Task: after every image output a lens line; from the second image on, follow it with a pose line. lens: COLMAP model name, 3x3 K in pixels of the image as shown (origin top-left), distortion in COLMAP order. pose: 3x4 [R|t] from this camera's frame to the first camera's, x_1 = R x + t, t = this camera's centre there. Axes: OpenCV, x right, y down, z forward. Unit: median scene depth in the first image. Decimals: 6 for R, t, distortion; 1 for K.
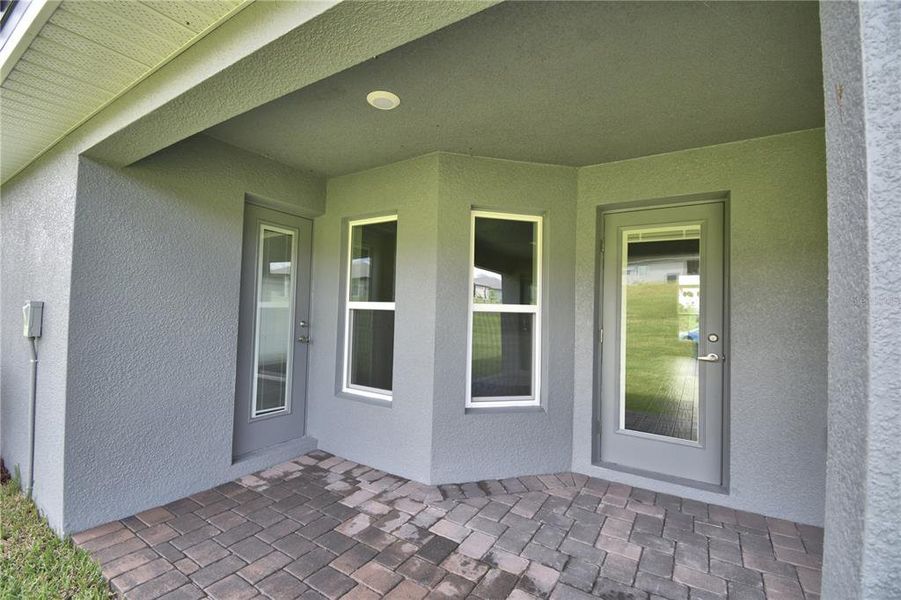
lens RADIAL K [[402.5, 0, 443.3], [0, 402.5, 304.0], [0, 0, 1]] dist [-0.001884, -0.000996]
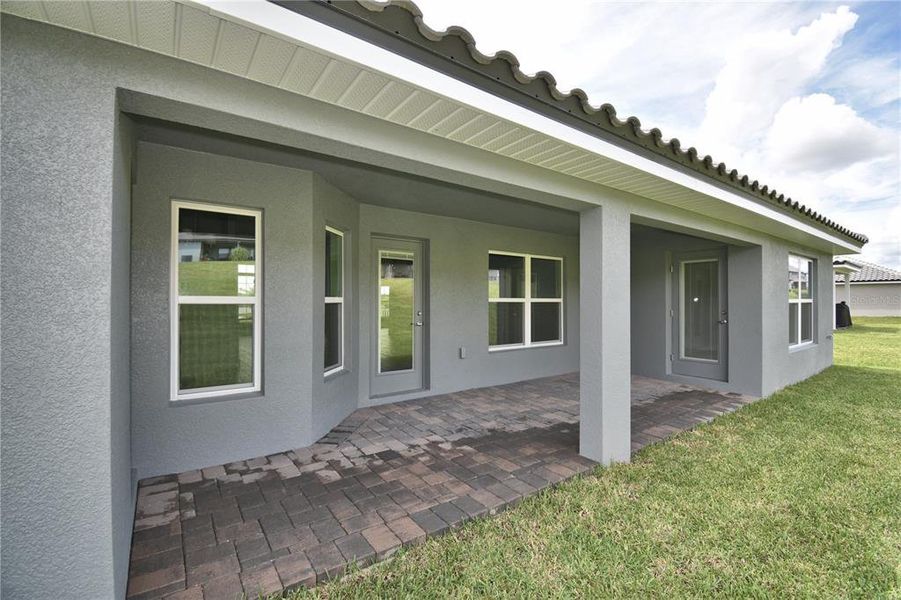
lens RADIAL K [[402.5, 0, 452.2], [0, 402.5, 302.3], [0, 0, 1]] dist [-0.001884, -0.000996]
pose [[0.344007, -0.023921, 0.938662, -1.004291], [-0.003059, 0.999642, 0.026596, -0.017671], [-0.938962, -0.012021, 0.343810, 0.177097]]
